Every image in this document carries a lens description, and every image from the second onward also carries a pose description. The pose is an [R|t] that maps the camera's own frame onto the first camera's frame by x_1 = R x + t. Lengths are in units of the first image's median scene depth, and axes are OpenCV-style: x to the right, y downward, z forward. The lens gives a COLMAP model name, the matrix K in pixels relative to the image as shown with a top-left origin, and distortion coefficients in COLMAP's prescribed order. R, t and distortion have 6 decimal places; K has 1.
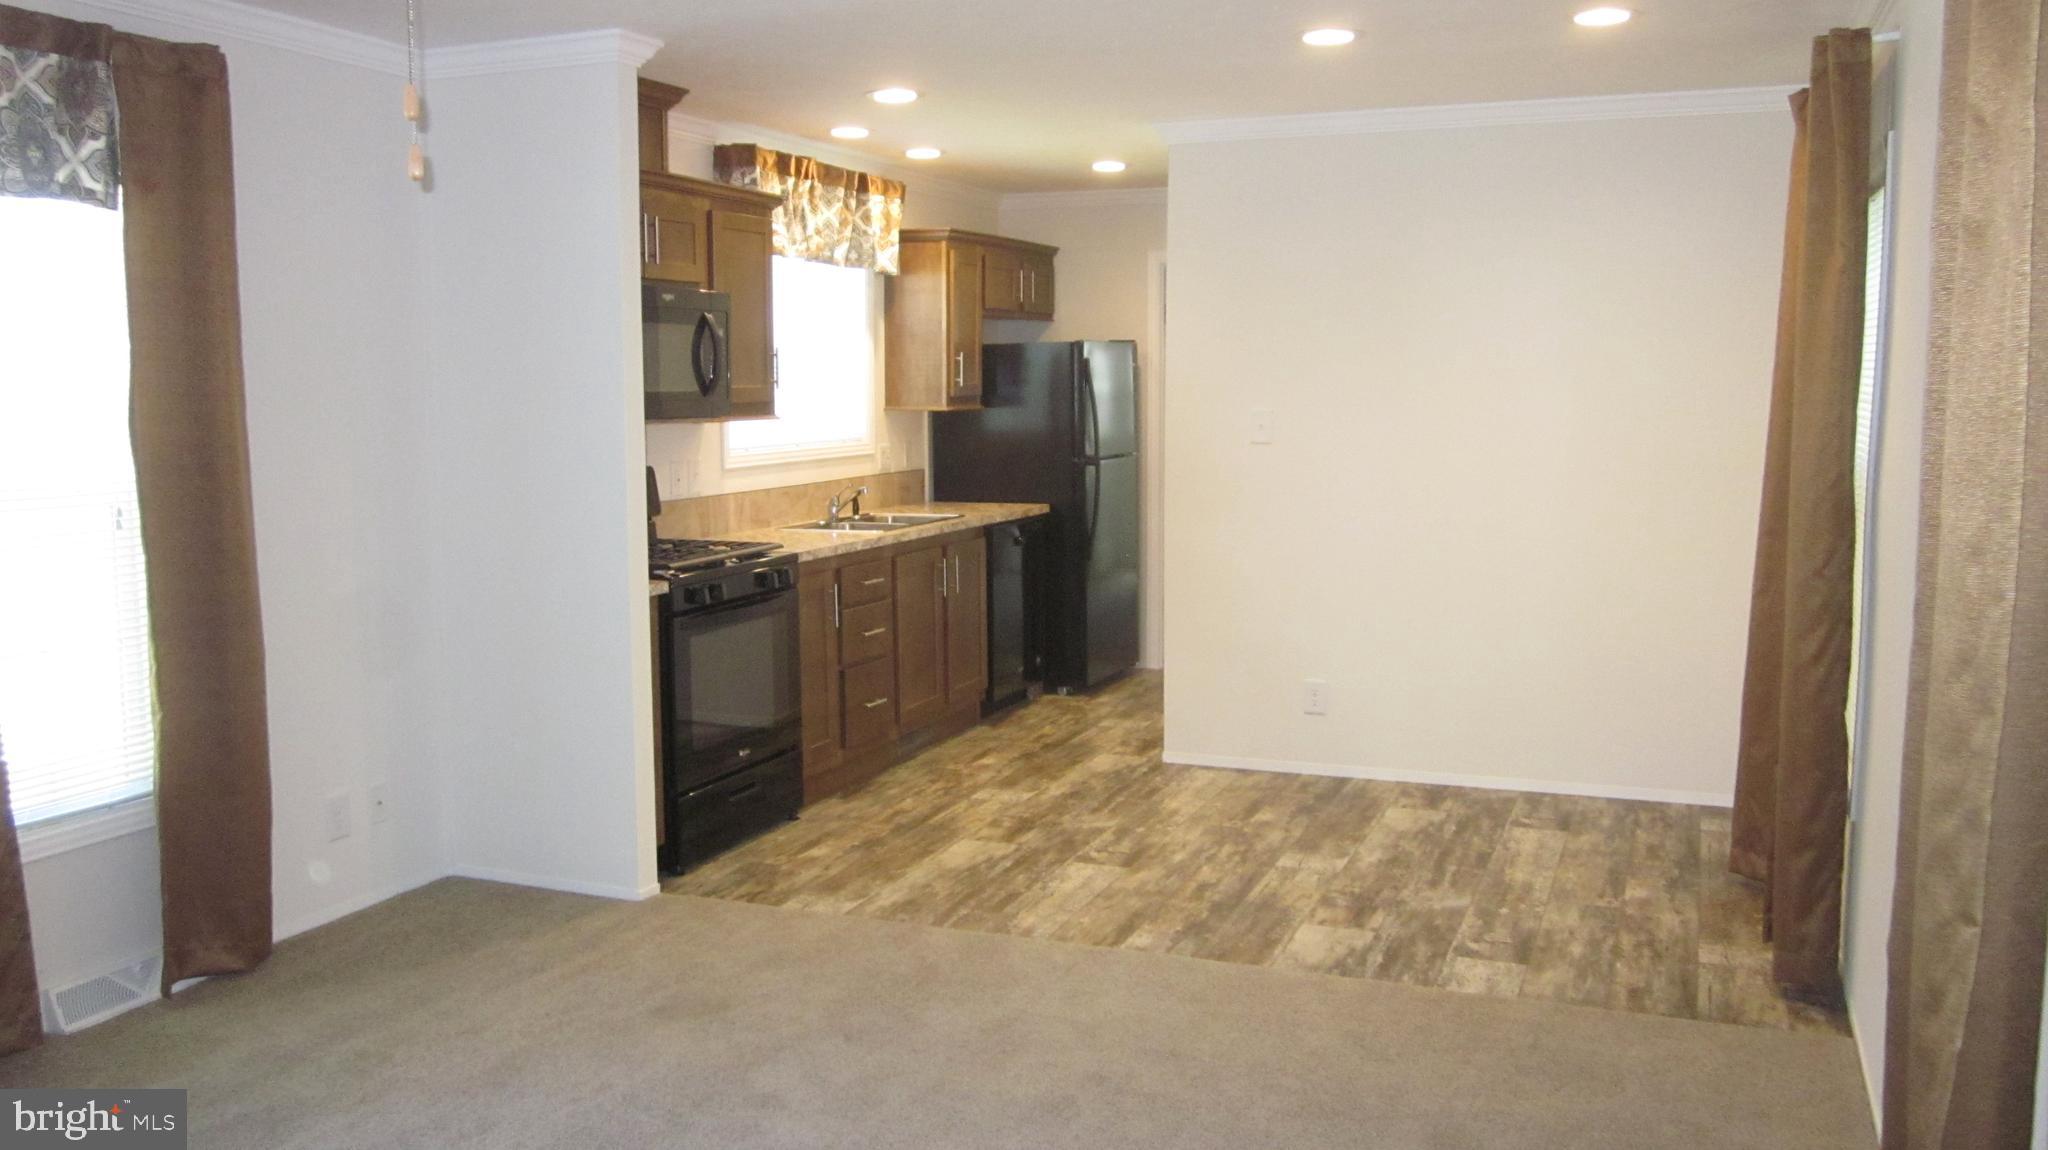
lens RADIAL K [[1670.5, 0, 1032.7], [0, 1670.5, 551.0], [0, 0, 1]] dist [-0.013784, 0.006504]
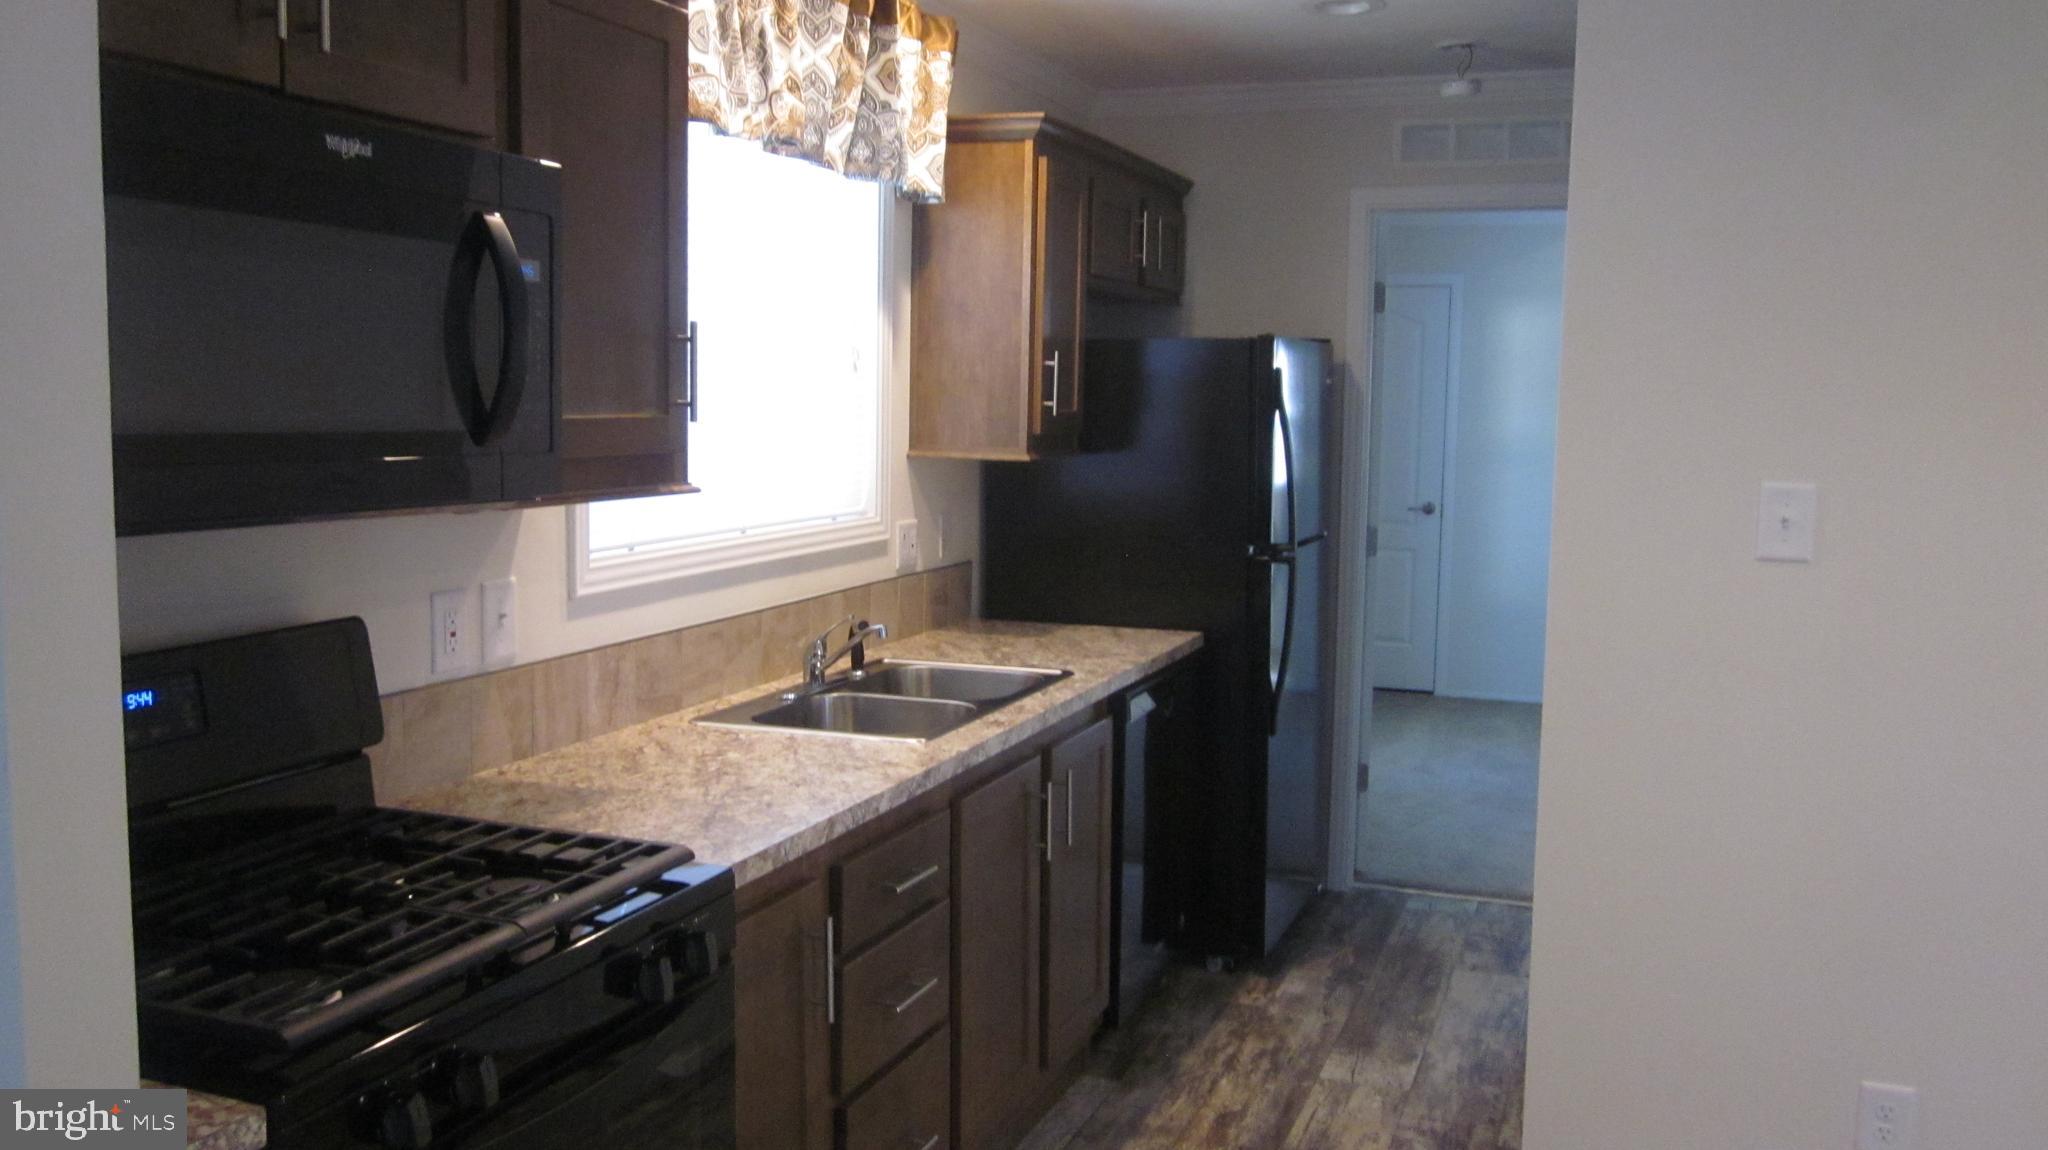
lens RADIAL K [[1691.9, 0, 1032.1], [0, 1691.9, 570.6], [0, 0, 1]] dist [-0.020986, -0.007835]
pose [[0.999568, 0.015800, 0.024775, -0.069365], [-0.015821, 0.999875, 0.000662, -0.054650], [-0.024762, -0.001053, 0.999693, 0.510614]]
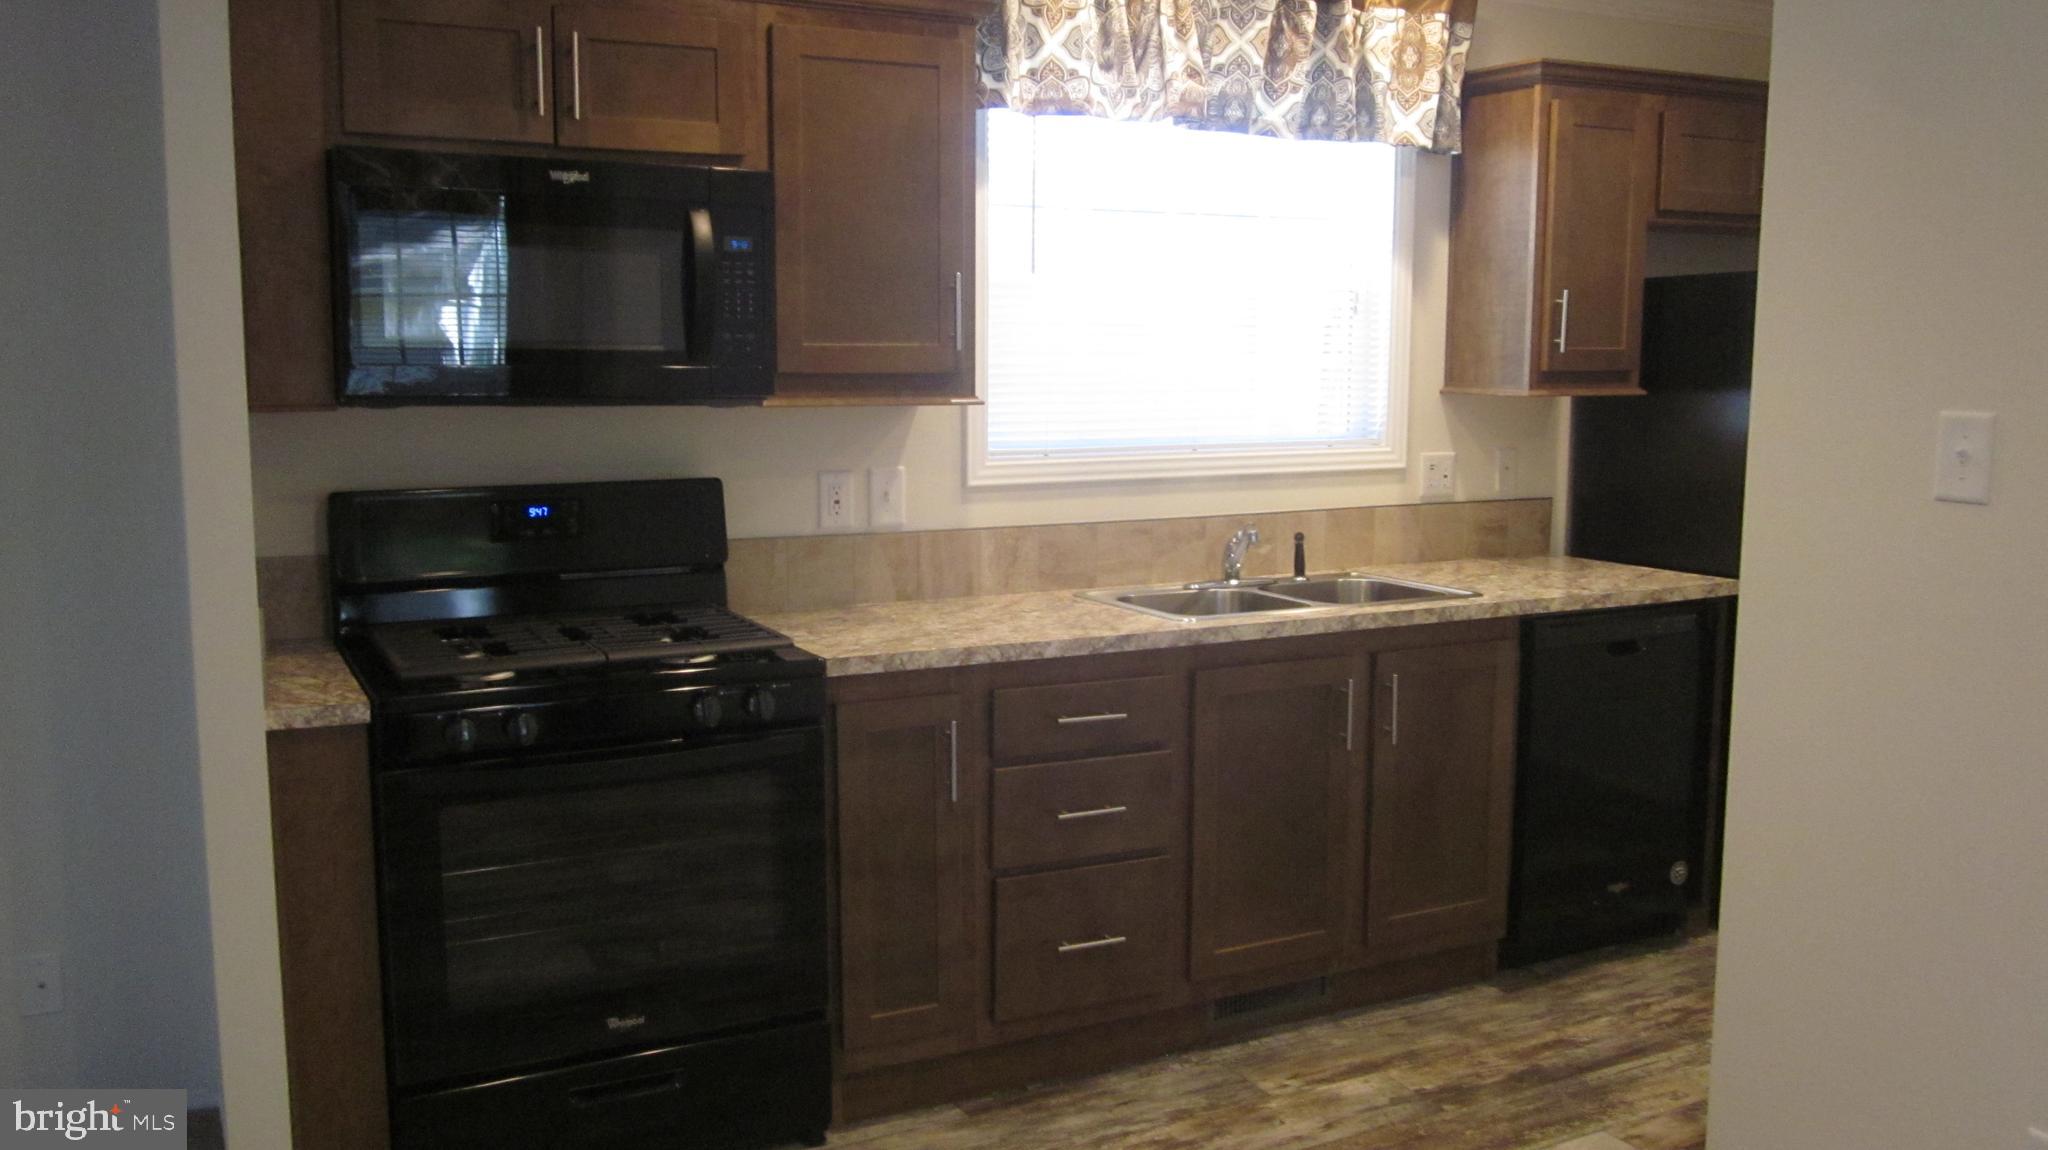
lens RADIAL K [[1691.9, 0, 1032.1], [0, 1691.9, 570.6], [0, 0, 1]] dist [-0.020986, -0.007835]
pose [[0.763425, 0.090629, -0.639507, 0.204410], [-0.072909, 0.995871, 0.054095, -0.049993], [0.641768, 0.005329, 0.766880, 0.518930]]
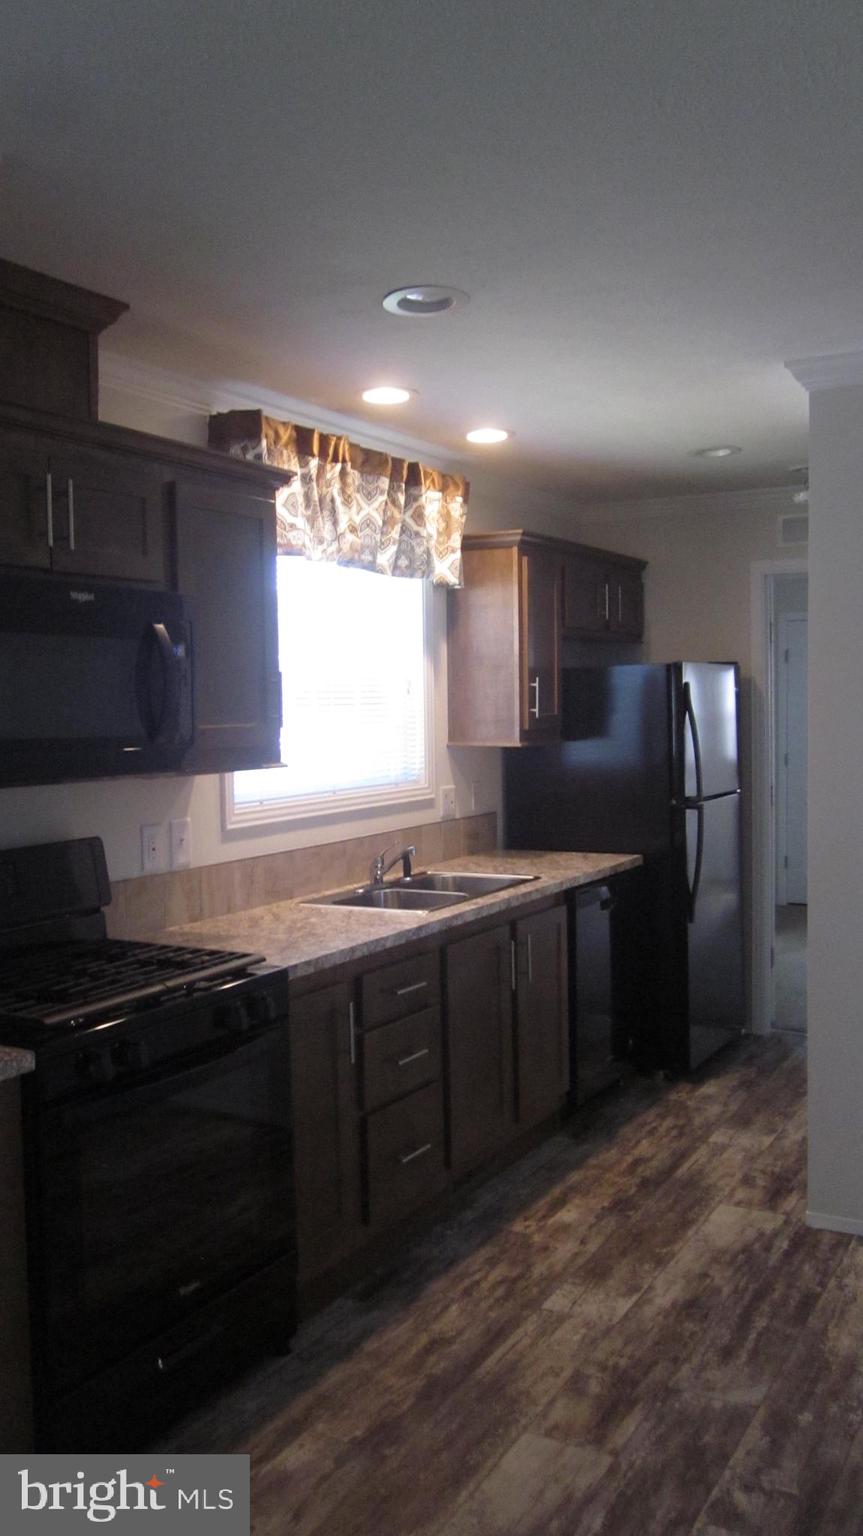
lens RADIAL K [[1268.9, 0, 431.5], [0, 1268.9, 768.0], [0, 0, 1]] dist [-0.020986, -0.007835]
pose [[0.990202, -0.005506, -0.139535, -0.006828], [-0.001656, 0.998689, -0.051158, -0.044709], [0.139634, 0.050888, 0.988895, 0.400363]]
